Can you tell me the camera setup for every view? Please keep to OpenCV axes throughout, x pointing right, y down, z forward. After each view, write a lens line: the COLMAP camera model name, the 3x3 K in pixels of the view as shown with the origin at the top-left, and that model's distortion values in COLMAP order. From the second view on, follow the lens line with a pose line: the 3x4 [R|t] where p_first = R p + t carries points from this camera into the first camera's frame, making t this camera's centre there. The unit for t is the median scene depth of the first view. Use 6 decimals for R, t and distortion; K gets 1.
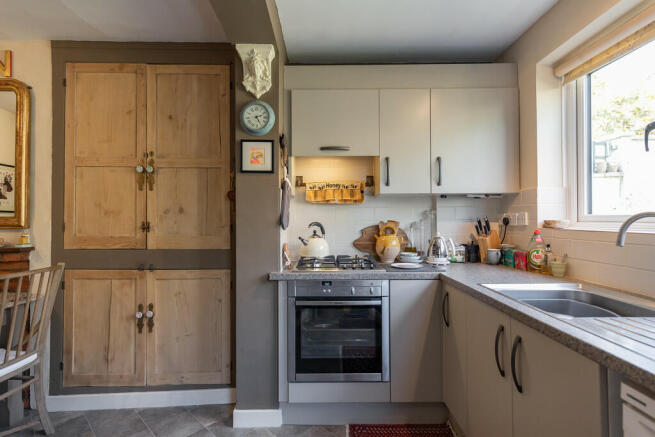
lens RADIAL K [[329.7, 0, 333.4], [0, 329.7, 217.1], [0, 0, 1]] dist [0.007226, -0.001311]
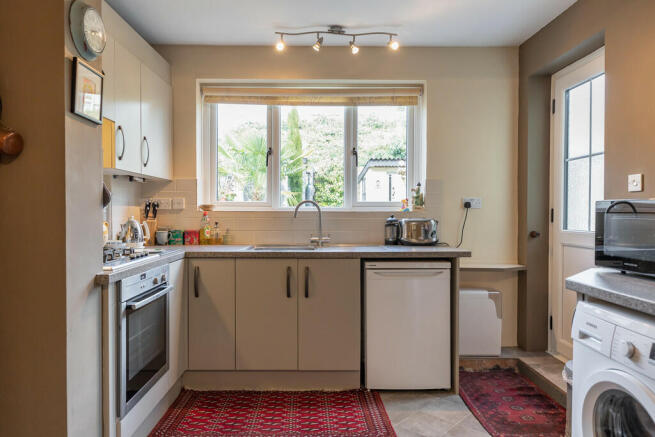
lens RADIAL K [[431.1, 0, 321.6], [0, 431.1, 218.9], [0, 0, 1]] dist [0.003501, 0.000817]
pose [[-0.008448, -0.013120, 0.999878, -0.963050], [-0.012007, 0.999843, 0.013019, 0.034187], [-0.999892, -0.011895, -0.008605, 0.502504]]
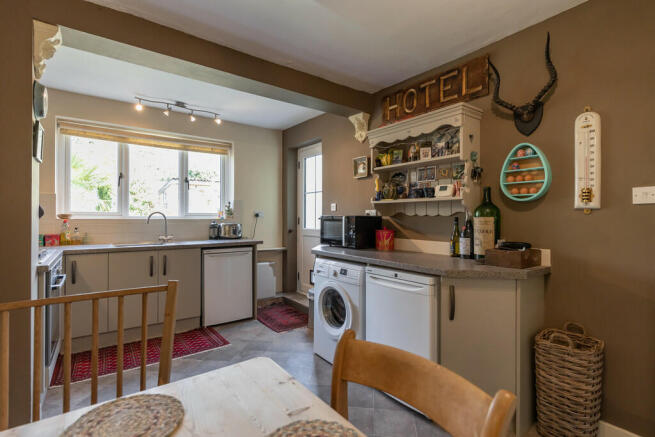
lens RADIAL K [[309.8, 0, 327.5], [0, 309.8, 217.0], [0, 0, 1]] dist [0.015010, 0.000078]
pose [[-0.587195, 0.000309, 0.809445, -1.290160], [-0.011143, 0.999902, -0.008464, 0.020338], [-0.809368, -0.013990, -0.587135, 0.768815]]
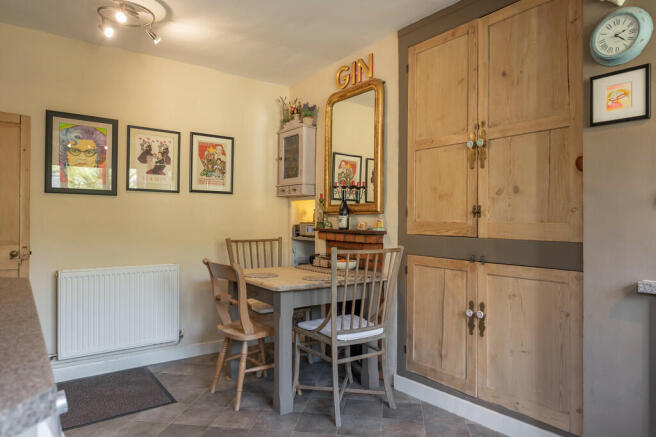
lens RADIAL K [[431.8, 0, 319.6], [0, 431.8, 218.5], [0, 0, 1]] dist [0.003501, 0.000817]
pose [[0.559765, 0.003561, -0.828644, 0.126872], [0.003207, 0.999974, 0.006464, 0.040147], [0.828645, -0.006276, 0.559739, 0.045109]]
